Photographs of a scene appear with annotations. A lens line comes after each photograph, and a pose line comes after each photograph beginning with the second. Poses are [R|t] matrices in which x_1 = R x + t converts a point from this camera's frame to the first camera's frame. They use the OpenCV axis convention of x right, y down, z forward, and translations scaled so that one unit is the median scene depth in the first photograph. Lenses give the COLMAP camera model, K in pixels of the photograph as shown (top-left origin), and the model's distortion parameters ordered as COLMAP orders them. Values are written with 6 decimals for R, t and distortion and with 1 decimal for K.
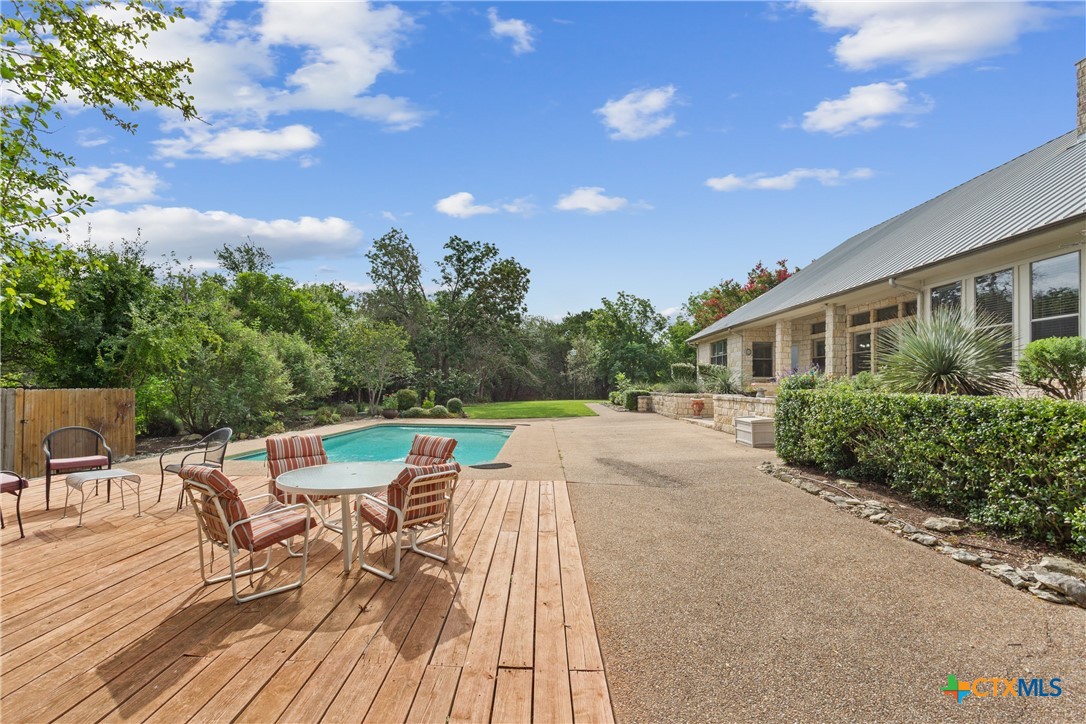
lens RADIAL K [[530.1, 0, 543.0], [0, 530.1, 362.0], [0, 0, 1]] dist [-0.001630, 0.000128]
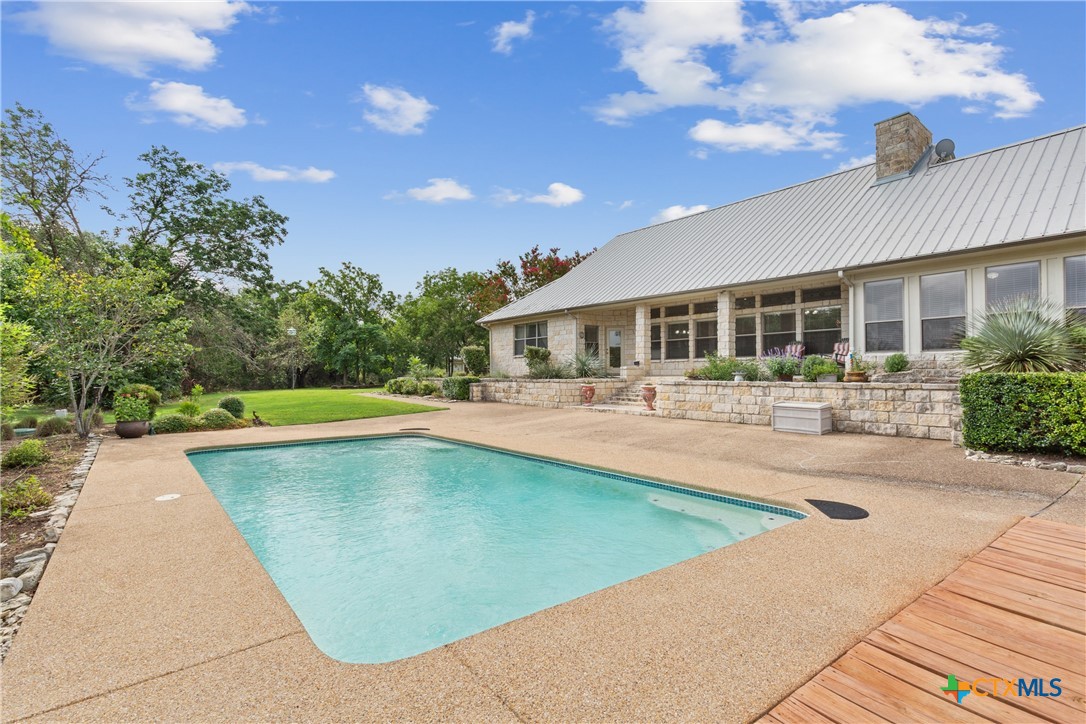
lens RADIAL K [[530.1, 0, 543.0], [0, 530.1, 362.0], [0, 0, 1]] dist [-0.001630, 0.000128]
pose [[0.796643, 0.000663, 0.604450, -0.198422], [-0.017585, 0.999602, 0.022080, 0.007424], [-0.604195, -0.028219, 0.796337, 0.200082]]
